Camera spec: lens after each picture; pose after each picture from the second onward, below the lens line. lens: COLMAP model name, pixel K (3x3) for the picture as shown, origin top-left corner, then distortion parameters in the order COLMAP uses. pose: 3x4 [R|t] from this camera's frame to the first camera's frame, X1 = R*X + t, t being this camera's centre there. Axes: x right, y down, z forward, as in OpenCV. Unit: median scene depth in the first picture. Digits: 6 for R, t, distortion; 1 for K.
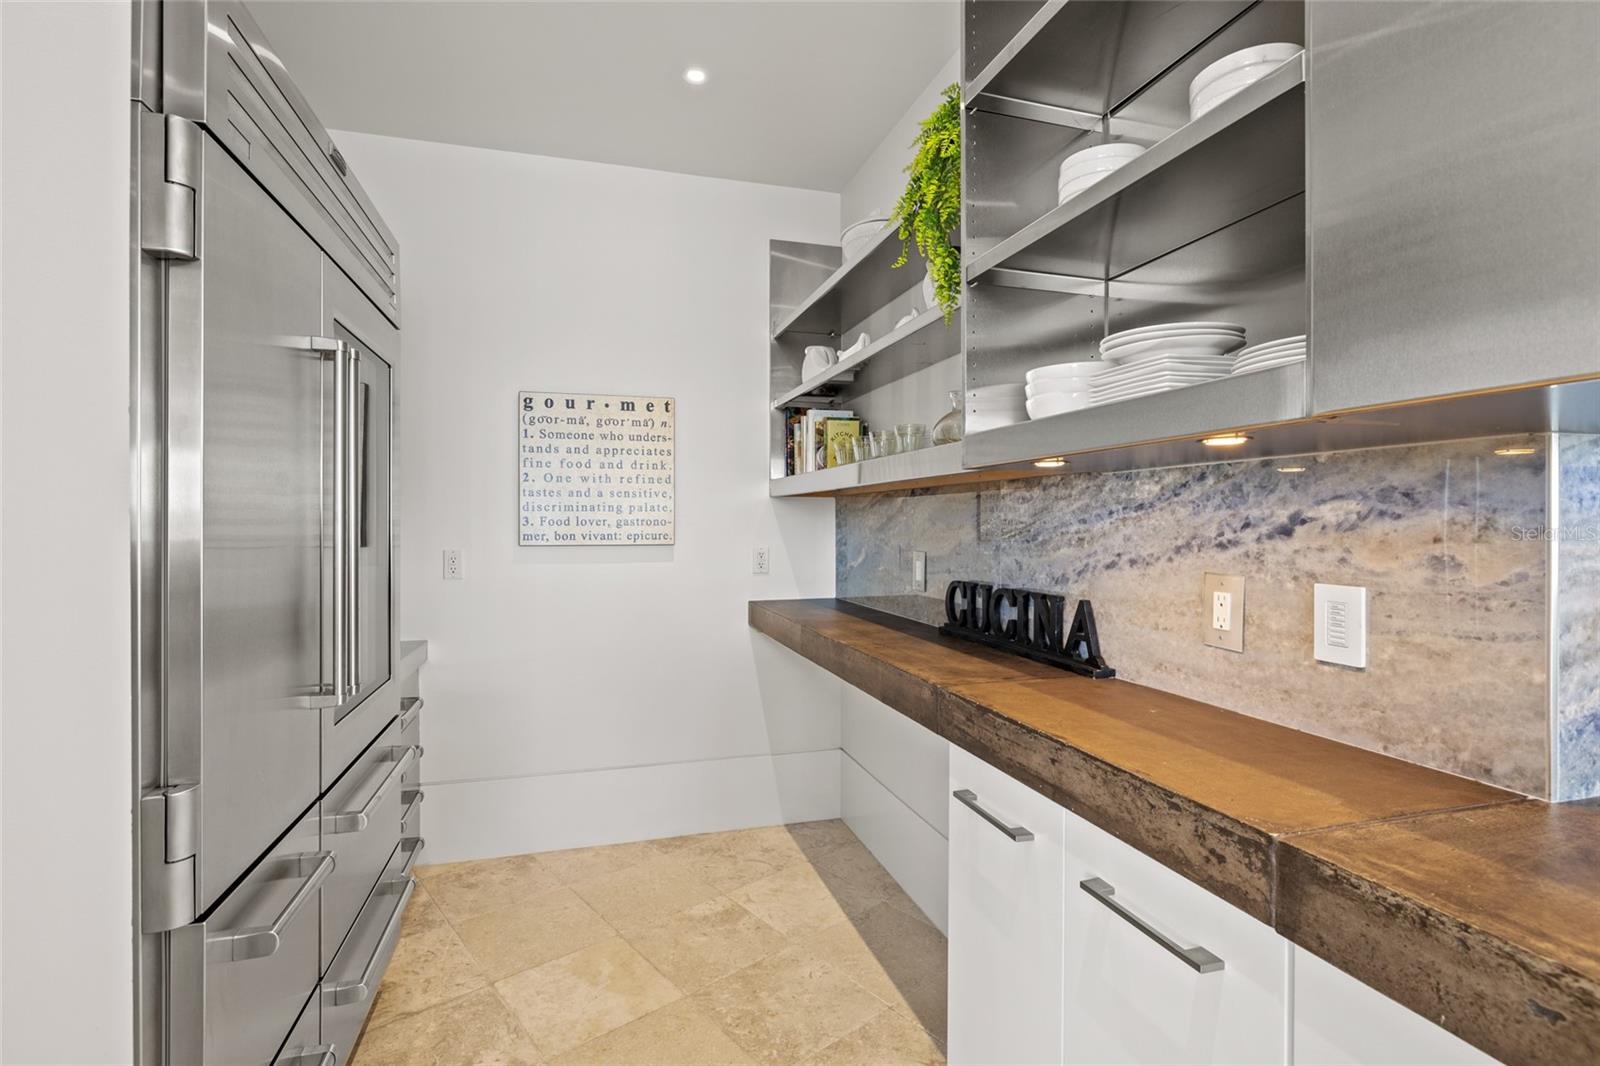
lens RADIAL K [[748.7, 0, 797.3], [0, 748.7, 523.7], [0, 0, 1]] dist [-0.004766, 0.000486]
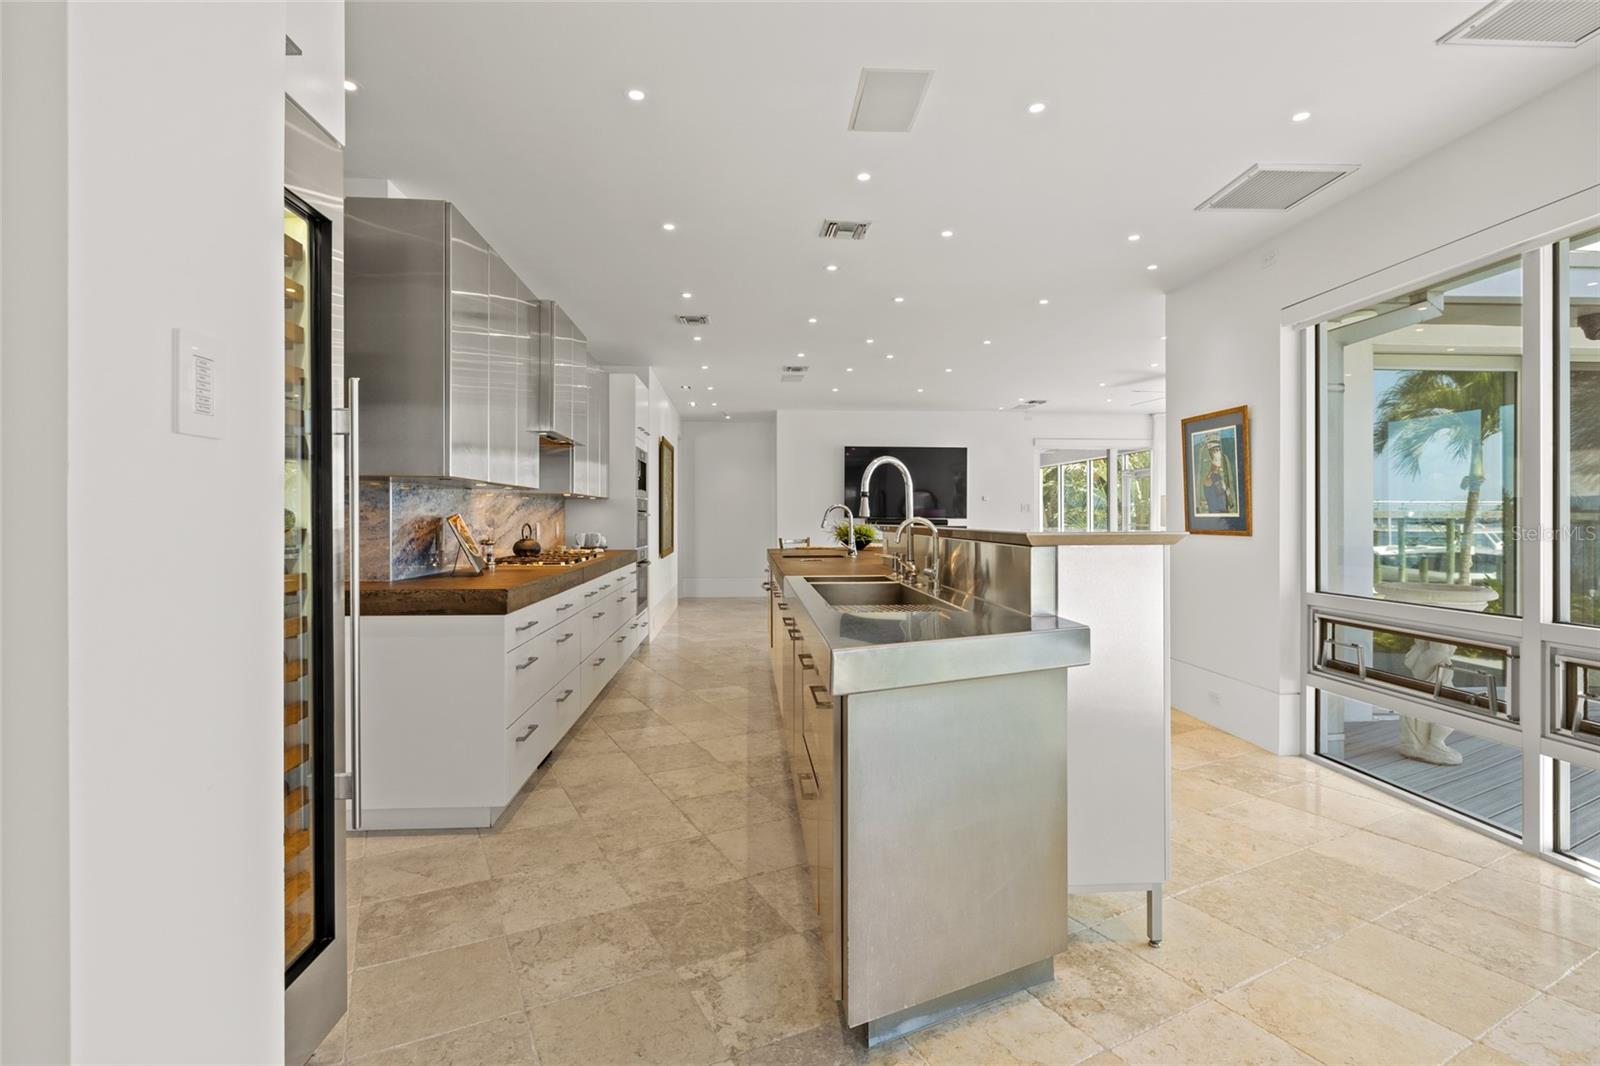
lens RADIAL K [[748.7, 0, 796.5], [0, 748.7, 526.5], [0, 0, 1]] dist [-0.004766, 0.000486]
pose [[0.210255, -0.015834, 0.977518, -1.708085], [0.003276, 0.999875, 0.015492, 0.038942], [-0.977641, -0.000054, 0.210281, -1.365634]]
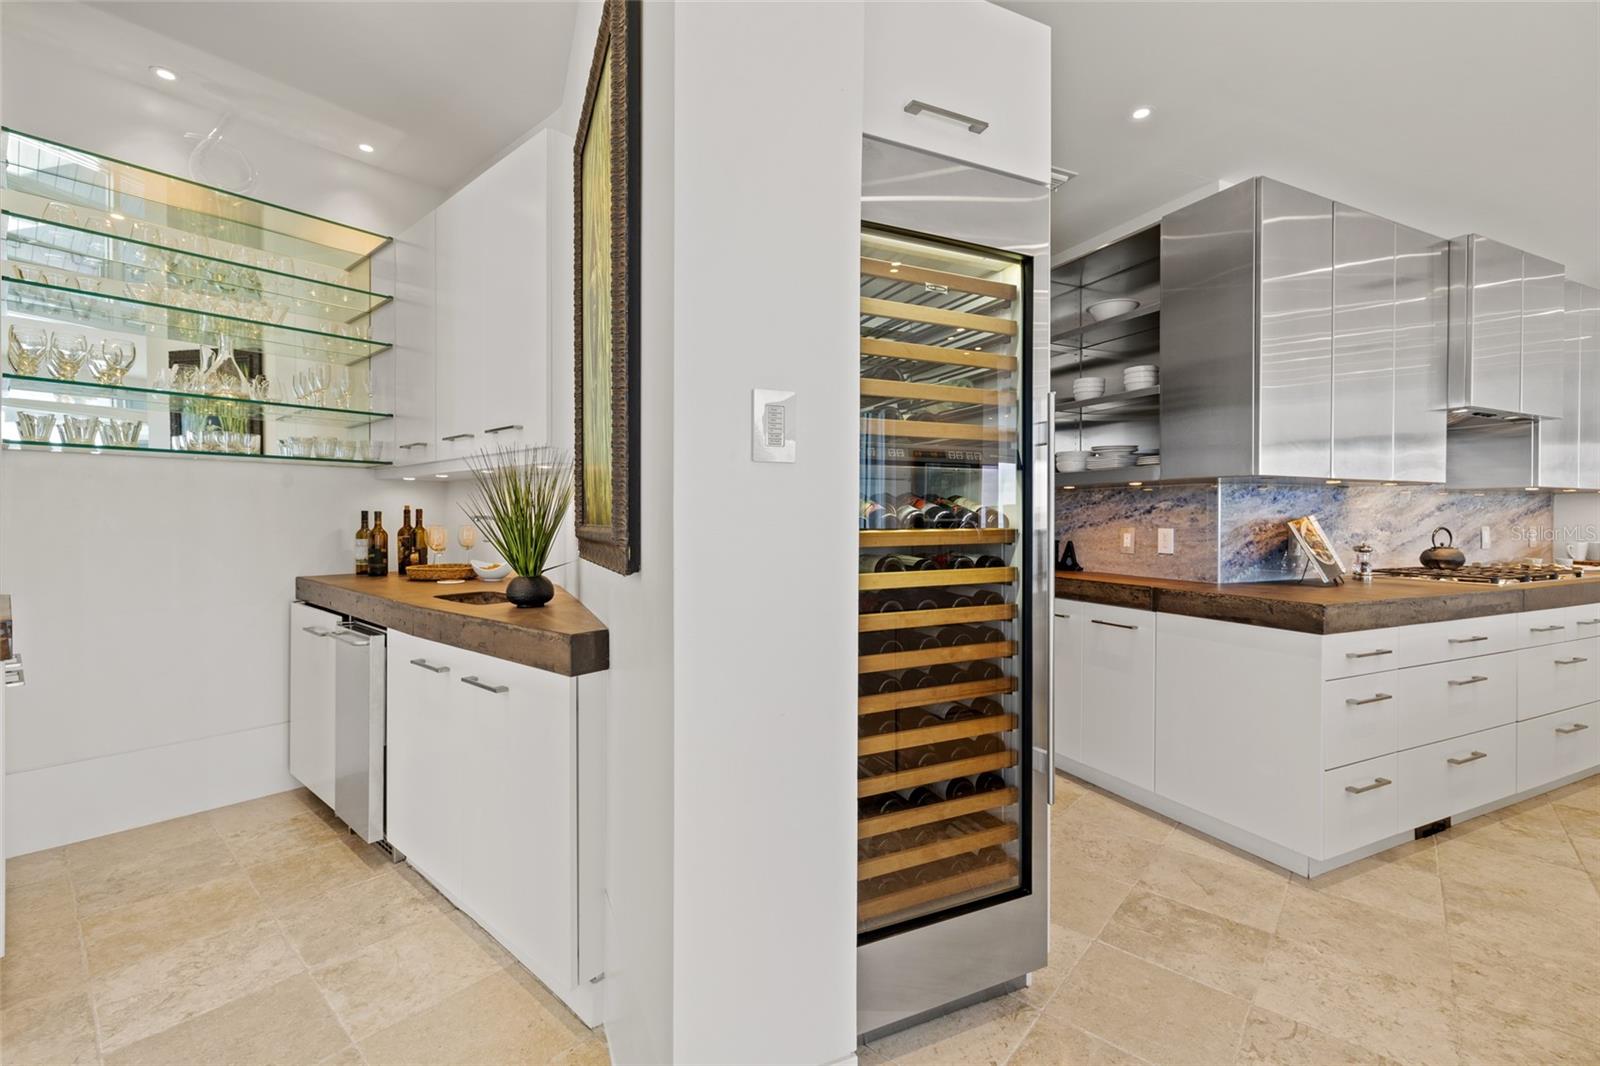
lens RADIAL K [[685.4, 0, 802.5], [0, 685.4, 524.9], [0, 0, 1]] dist [-0.000009, 0.000727]
pose [[0.988460, -0.002872, 0.151457, -1.195524], [0.001427, 0.999952, 0.009649, 0.037065], [-0.151478, -0.009322, 0.988417, -1.585347]]
